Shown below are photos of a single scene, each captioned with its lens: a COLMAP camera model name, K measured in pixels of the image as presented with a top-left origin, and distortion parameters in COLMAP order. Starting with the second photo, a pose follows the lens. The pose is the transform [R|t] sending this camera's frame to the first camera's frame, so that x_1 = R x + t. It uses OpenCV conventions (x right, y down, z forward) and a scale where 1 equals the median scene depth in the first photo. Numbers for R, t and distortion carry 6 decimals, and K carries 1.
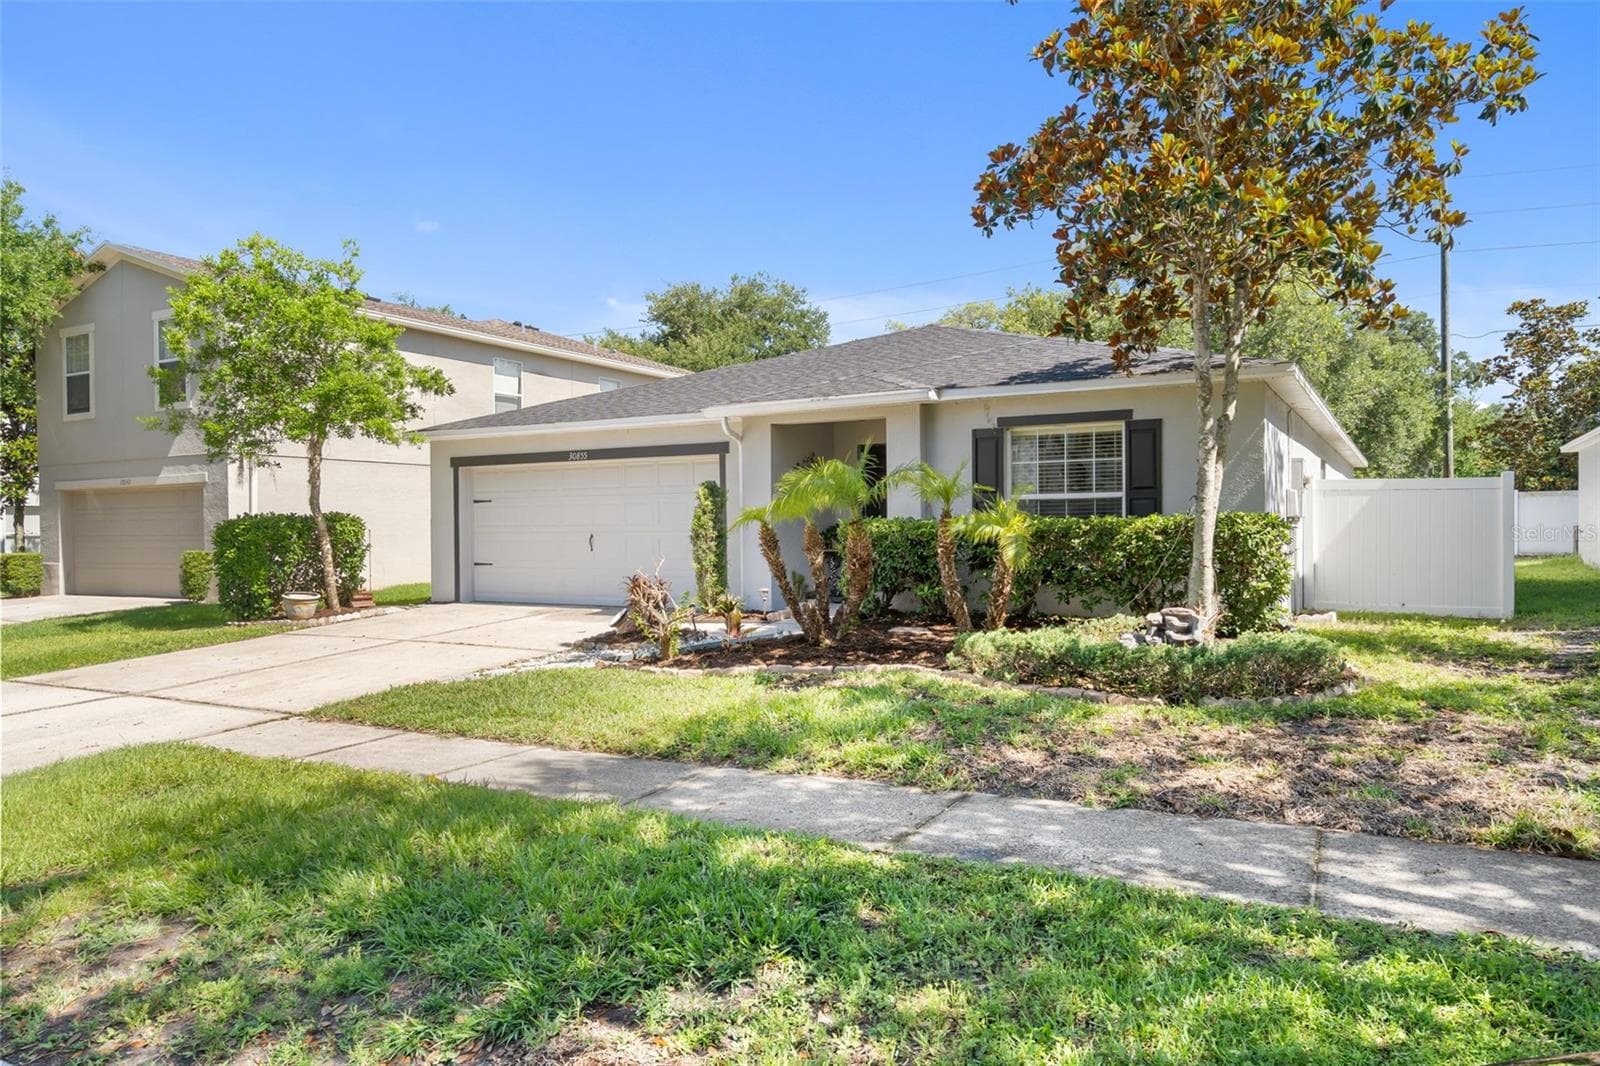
lens RADIAL K [[1095.8, 0, 800.0], [0, 1095.8, 533.0], [0, 0, 1]] dist [0.000291, 0.000109]
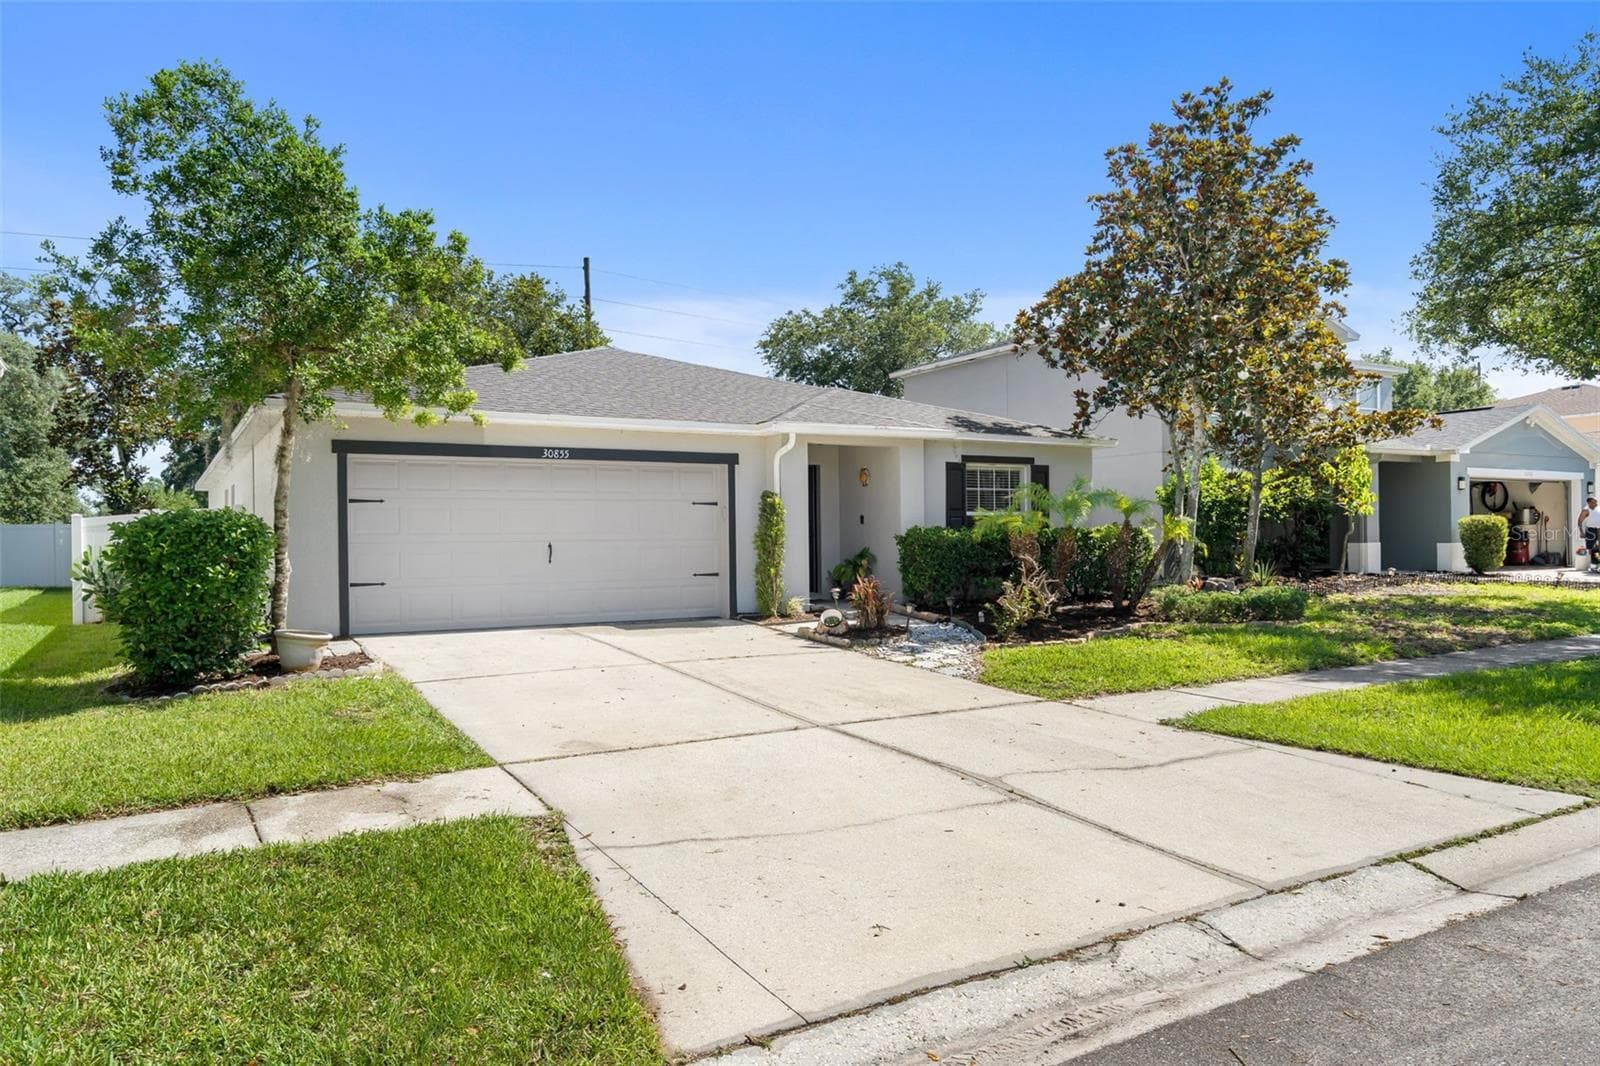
lens RADIAL K [[1095.8, 0, 800.0], [0, 1095.8, 533.0], [0, 0, 1]] dist [0.000291, 0.000109]
pose [[0.482535, 0.008000, 0.875840, -1.011811], [0.011246, 0.999819, -0.015328, 0.009893], [-0.875804, 0.017246, 0.482358, 0.470356]]
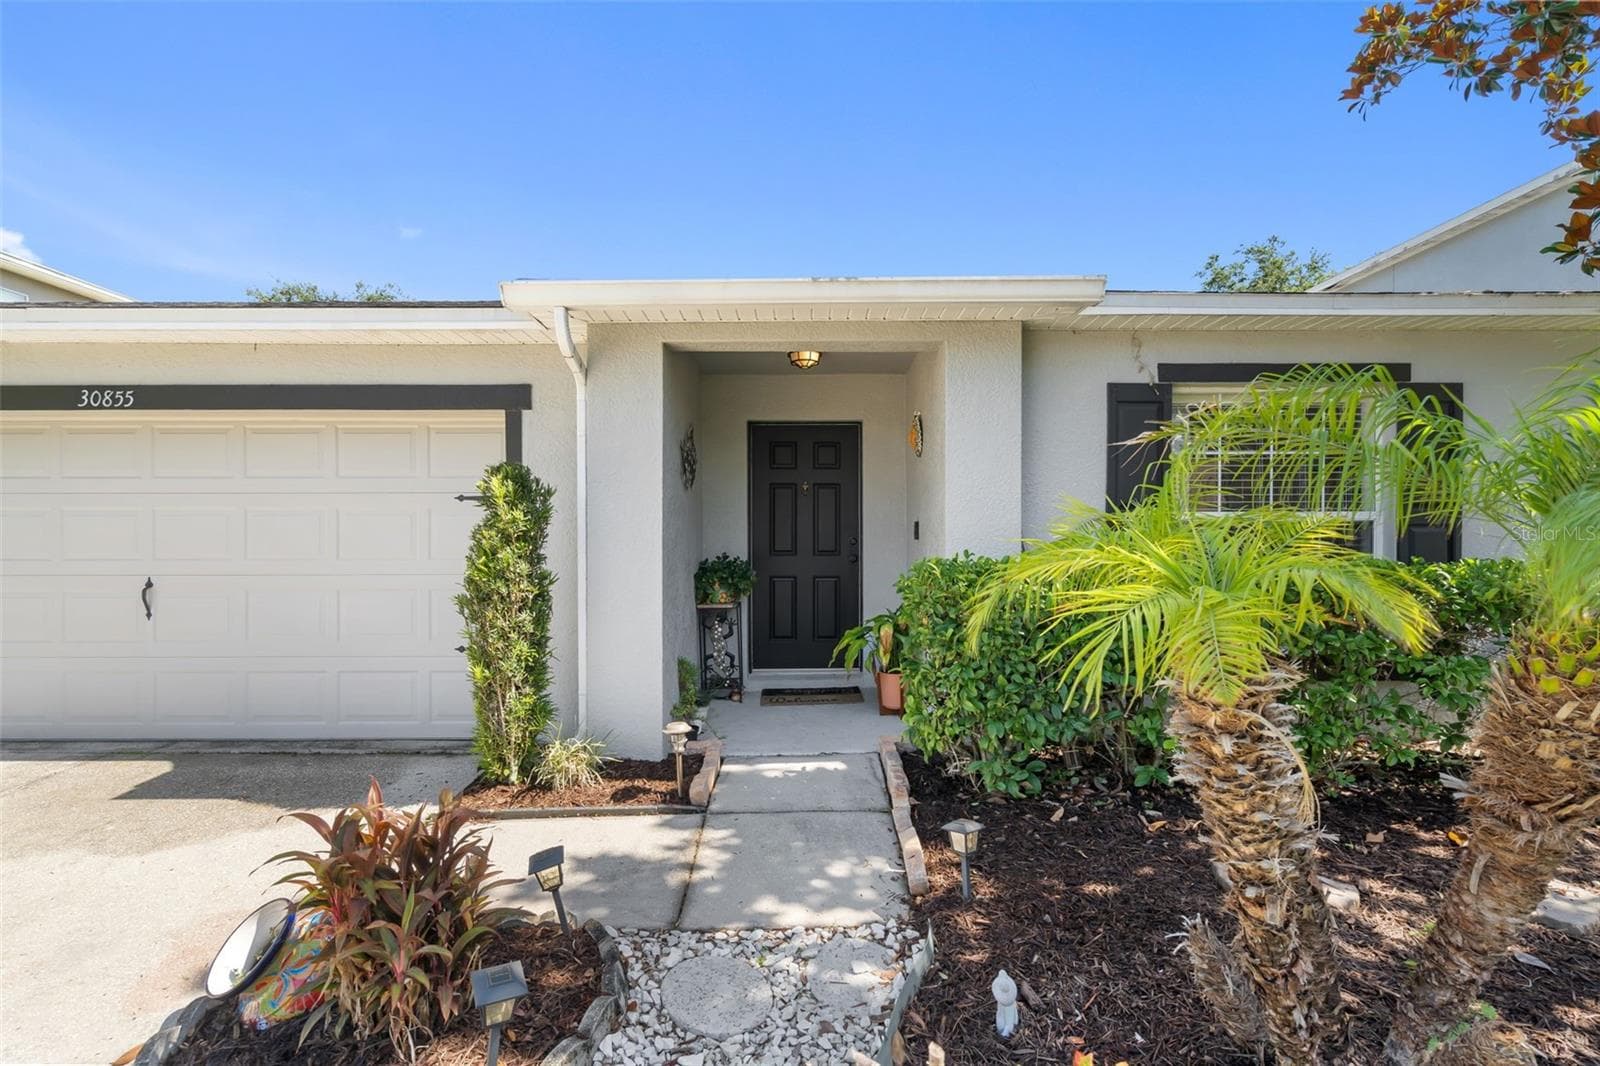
lens RADIAL K [[724.1, 0, 800.0], [0, 724.1, 533.0], [0, 0, 1]] dist [0.000183, 0.000076]
pose [[0.864888, 0.007428, 0.501910, -0.126908], [-0.003771, 0.999958, -0.008301, -0.019151], [-0.501951, 0.005287, 0.864880, 0.714905]]
